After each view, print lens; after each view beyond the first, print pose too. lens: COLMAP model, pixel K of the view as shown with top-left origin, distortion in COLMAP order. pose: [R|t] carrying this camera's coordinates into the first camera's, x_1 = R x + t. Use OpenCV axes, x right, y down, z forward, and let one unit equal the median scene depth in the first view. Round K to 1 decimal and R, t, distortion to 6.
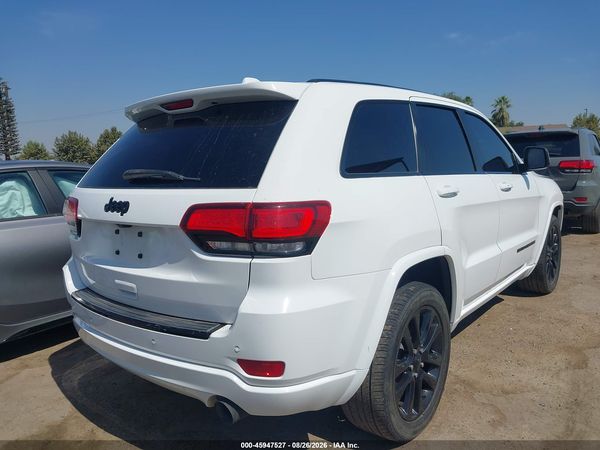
lens RADIAL K [[466.9, 0, 300.0], [0, 466.9, 225.0], [0, 0, 1]] dist [0.080133, -0.099169]
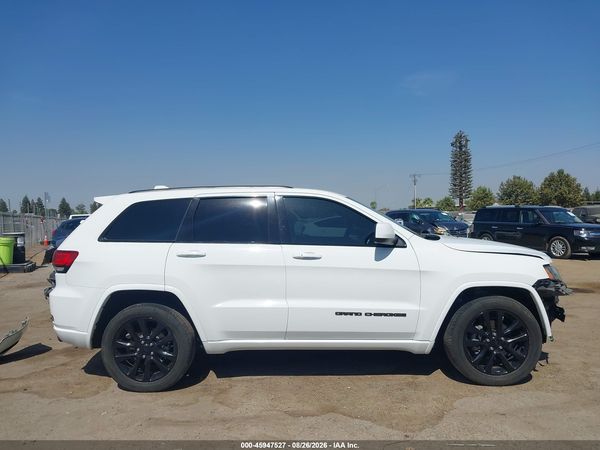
lens RADIAL K [[466.9, 0, 300.0], [0, 466.9, 225.0], [0, 0, 1]] dist [0.080133, -0.099169]
pose [[0.628982, 0.043214, -0.776218, 2.262277], [-0.112607, 0.992988, -0.035965, -0.195450], [0.769221, 0.110029, 0.629438, 0.341366]]
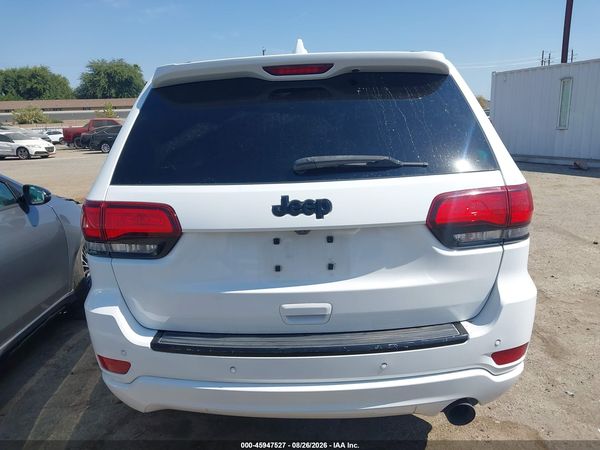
lens RADIAL K [[466.9, 0, 300.0], [0, 466.9, 225.0], [0, 0, 1]] dist [0.080133, -0.099169]
pose [[0.799464, -0.128359, 0.586840, -0.827489], [0.092523, 0.991558, 0.090837, -0.078633], [-0.593546, -0.018325, 0.804591, 0.405909]]
